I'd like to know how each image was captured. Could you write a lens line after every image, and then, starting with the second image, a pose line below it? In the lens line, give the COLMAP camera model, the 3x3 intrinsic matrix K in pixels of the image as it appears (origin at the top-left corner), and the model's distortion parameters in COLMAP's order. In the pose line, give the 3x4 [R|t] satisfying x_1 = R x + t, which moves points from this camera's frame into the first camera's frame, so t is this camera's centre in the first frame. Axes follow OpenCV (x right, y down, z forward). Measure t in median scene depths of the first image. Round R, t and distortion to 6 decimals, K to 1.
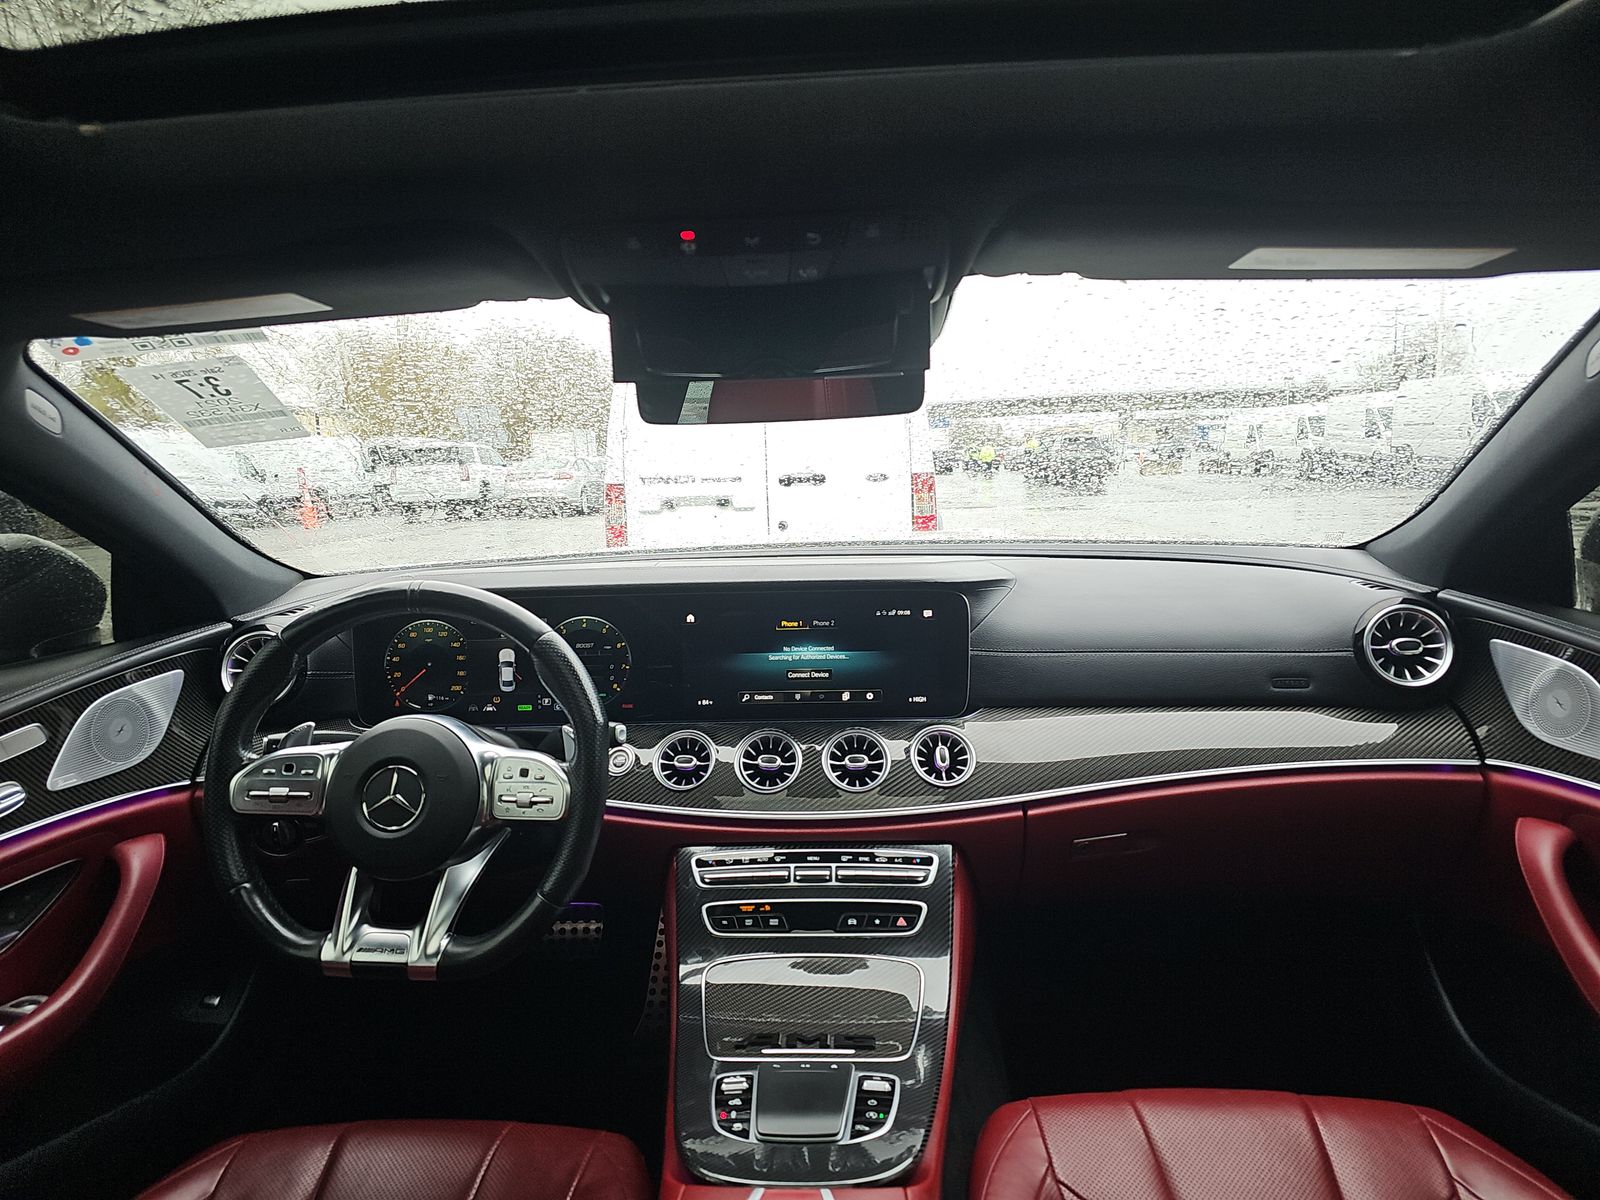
lens RADIAL K [[1080.4, 0, 792.9], [0, 1080.4, 597.5], [0, 0, 1]] dist [0.007655, -0.008632]
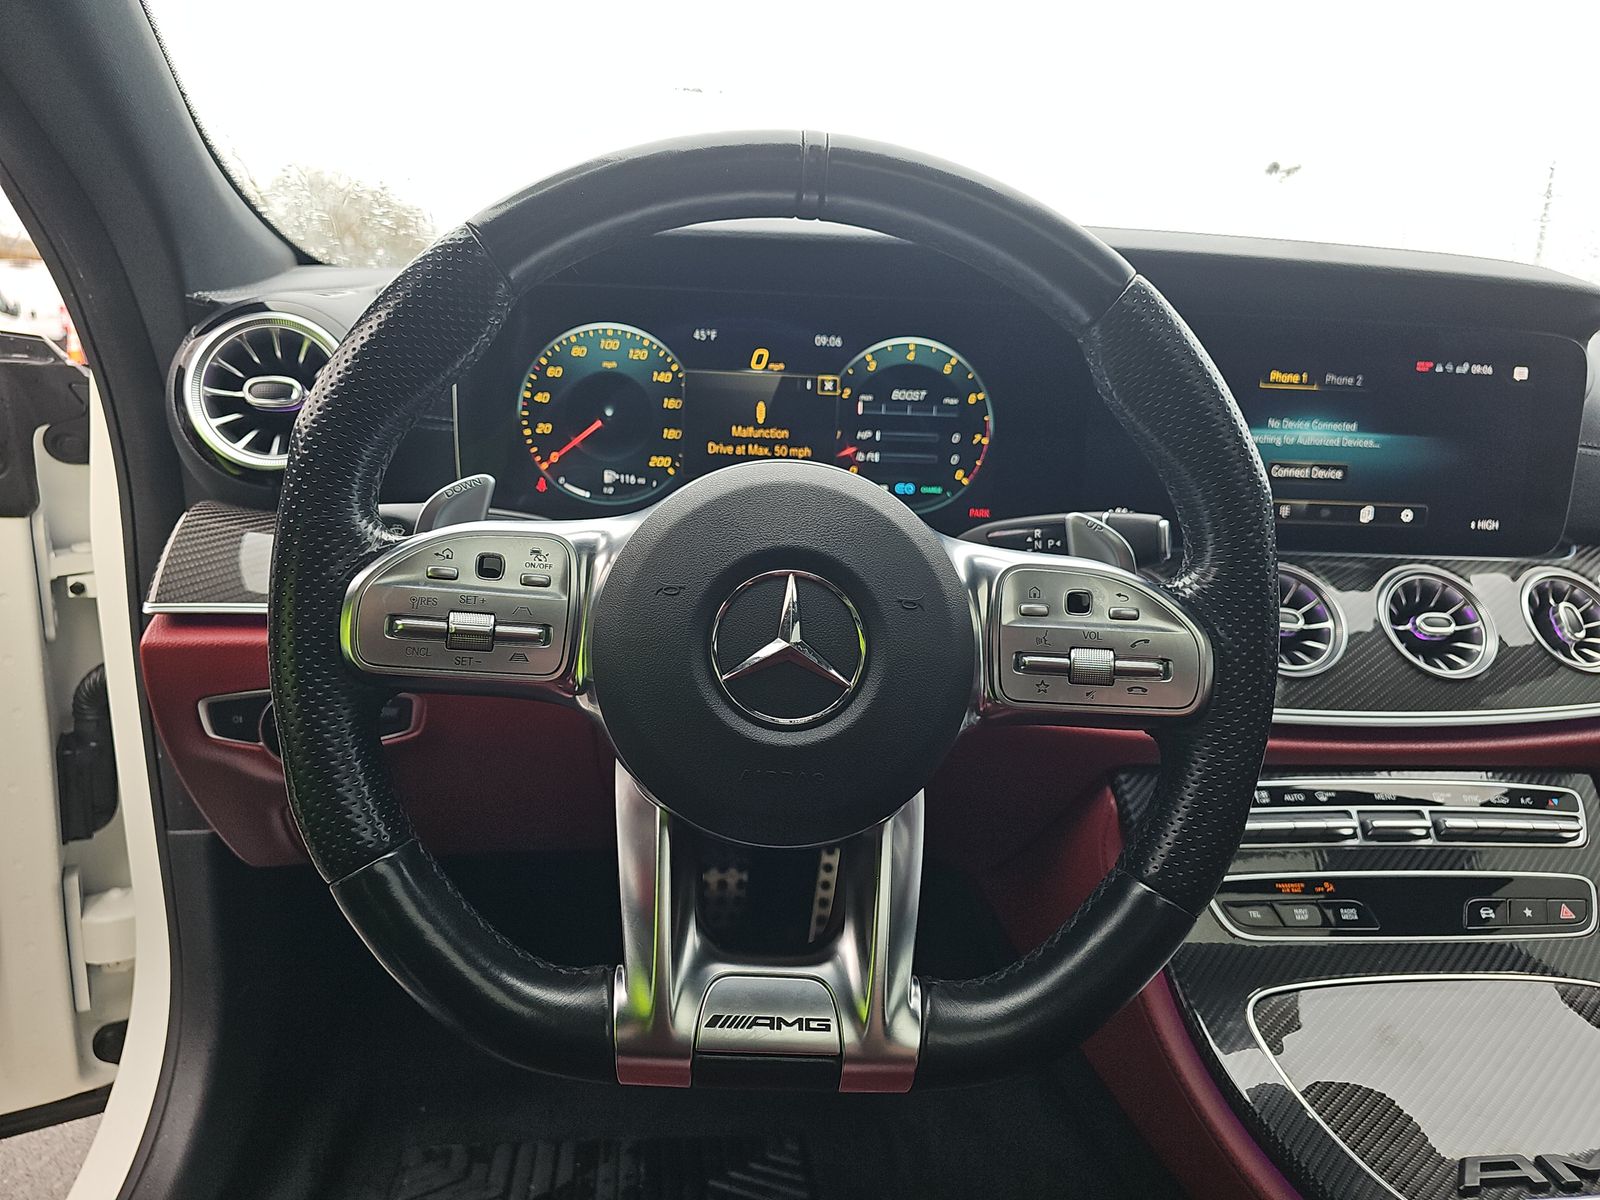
lens RADIAL K [[1080.4, 0, 764.5], [0, 1080.4, 624.2], [0, 0, 1]] dist [0.007655, -0.008632]
pose [[0.986778, 0.038885, 0.157346, -0.350372], [-0.055736, 0.993000, 0.104136, 0.107617], [-0.152195, -0.111529, 0.982038, 0.483525]]
